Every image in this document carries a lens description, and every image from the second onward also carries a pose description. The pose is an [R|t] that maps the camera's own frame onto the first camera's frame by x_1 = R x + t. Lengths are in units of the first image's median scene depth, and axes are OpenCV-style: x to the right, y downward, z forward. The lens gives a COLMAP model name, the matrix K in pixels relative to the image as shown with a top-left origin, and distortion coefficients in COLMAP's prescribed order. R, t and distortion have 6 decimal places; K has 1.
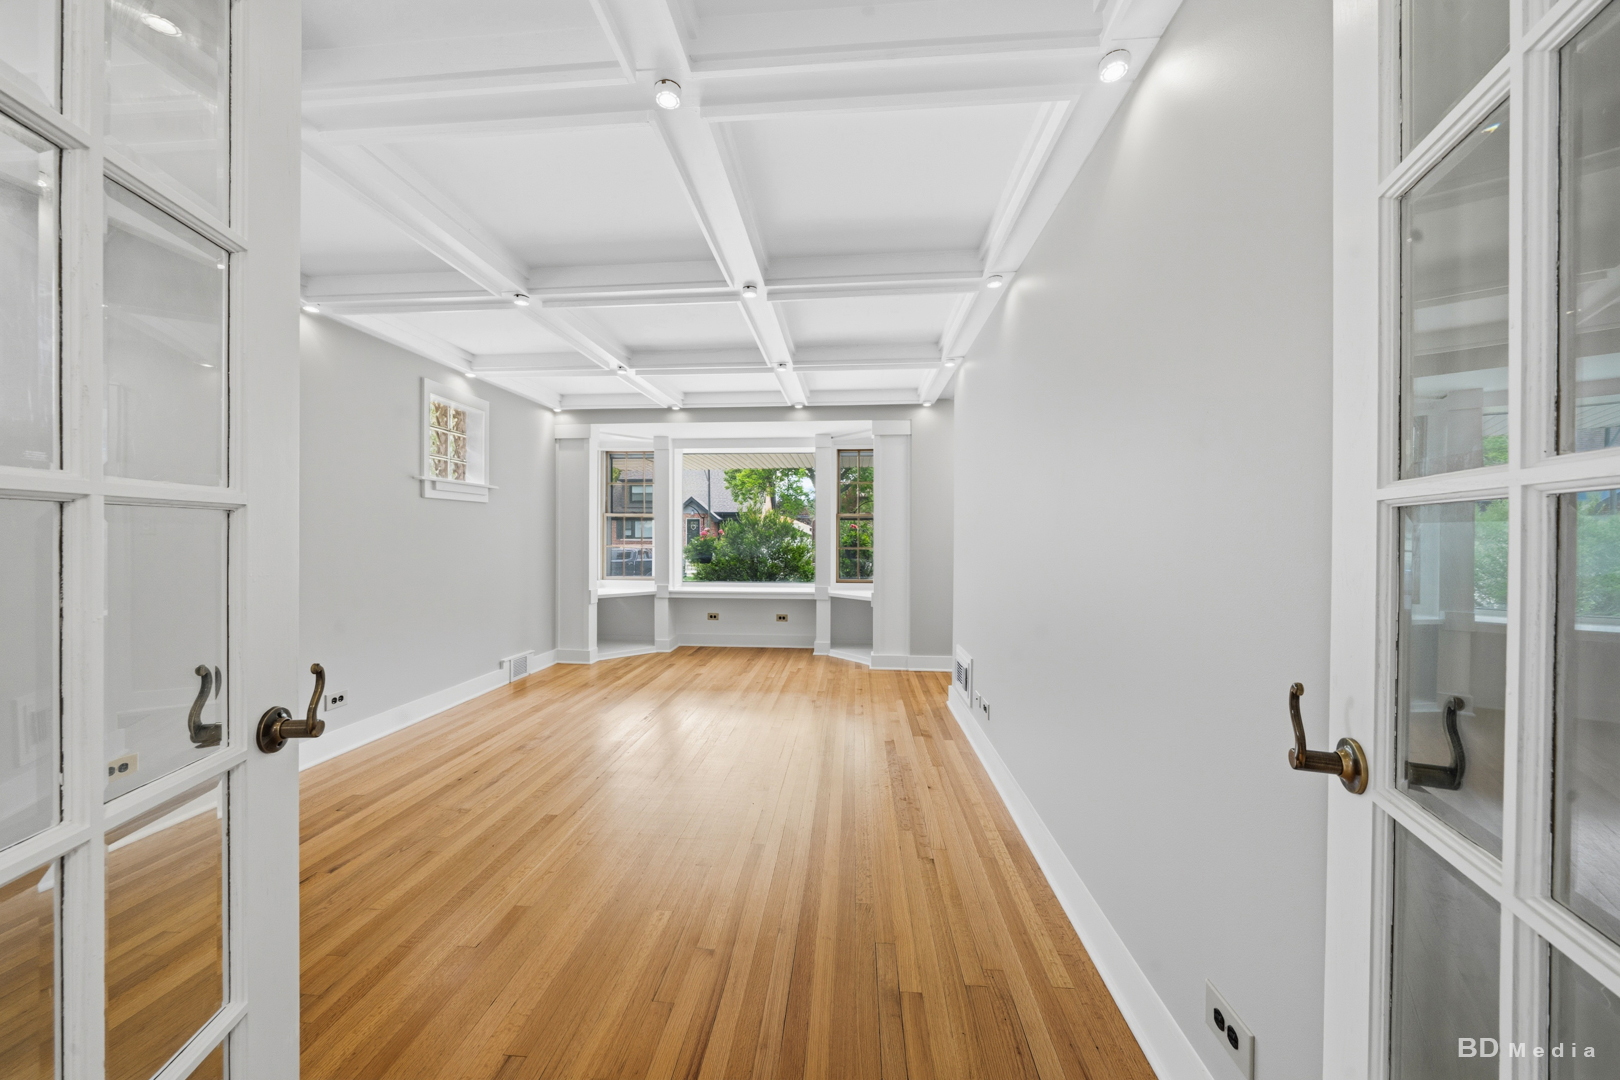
lens RADIAL K [[568.4, 0, 799.0], [0, 568.4, 537.7], [0, 0, 1]] dist [-0.002271, -0.000019]
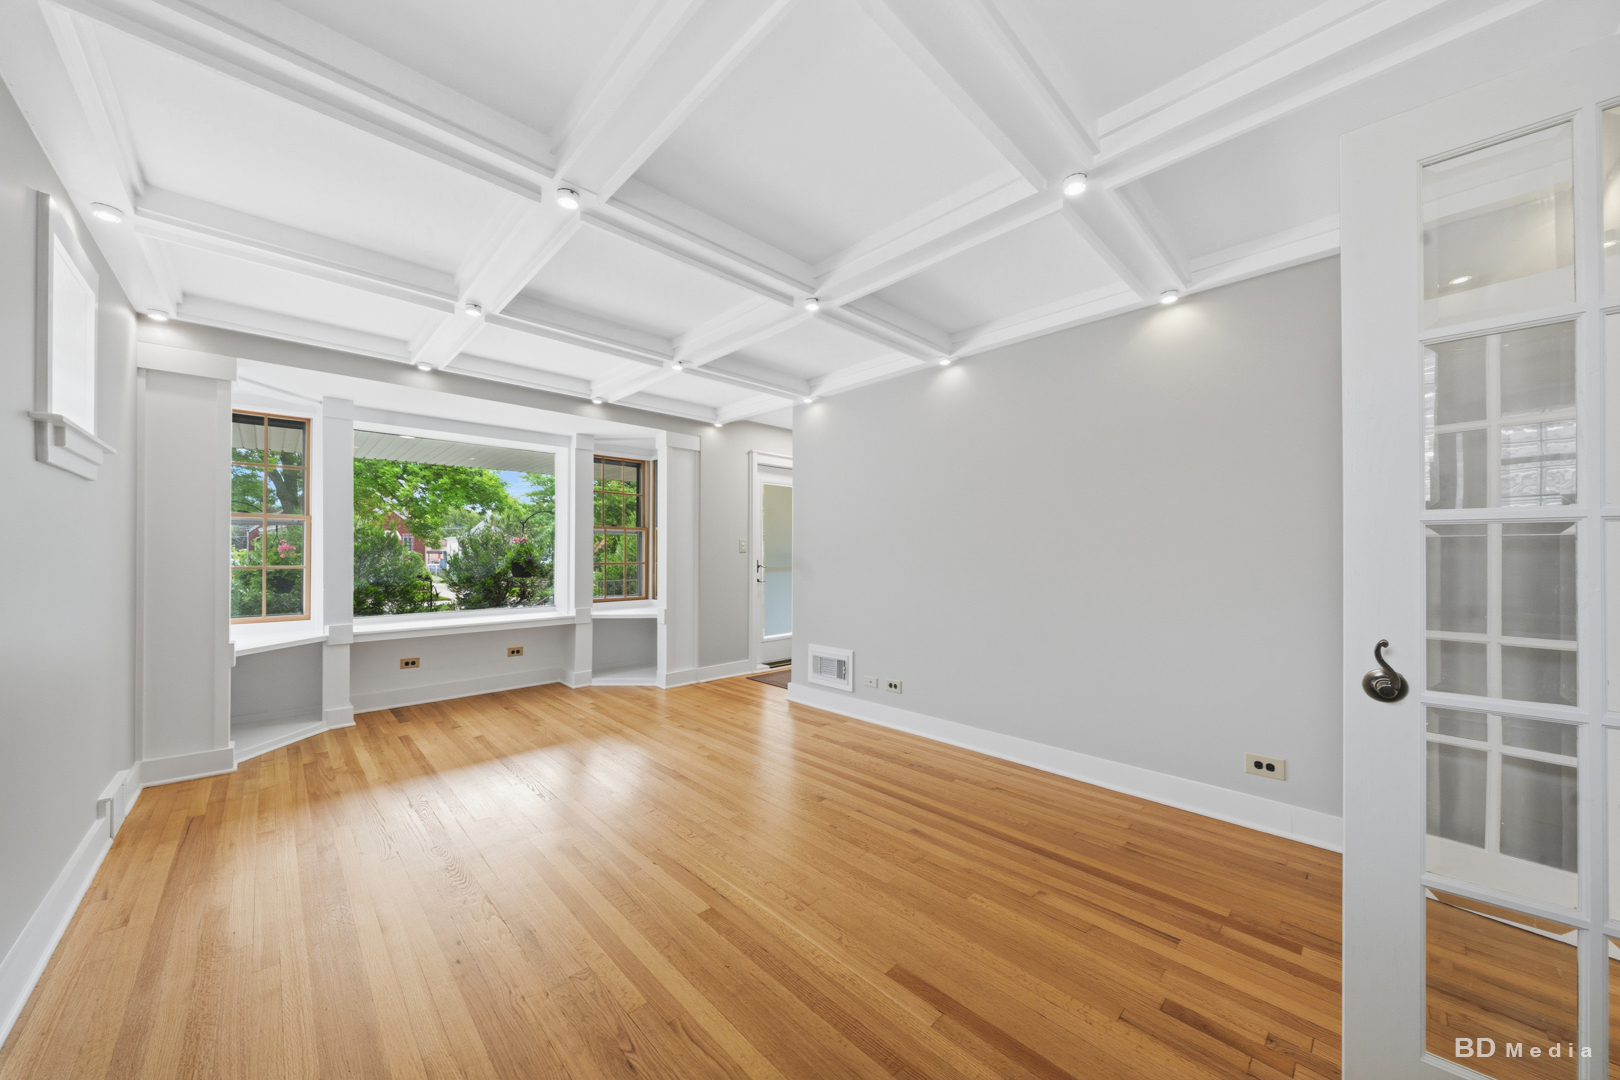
lens RADIAL K [[568.4, 0, 806.1], [0, 568.4, 548.5], [0, 0, 1]] dist [-0.002271, -0.000019]
pose [[0.650962, 0.004395, 0.759098, -0.415679], [0.003265, 0.999958, -0.008589, 0.002665], [-0.759104, 0.008070, 0.650920, 0.175539]]
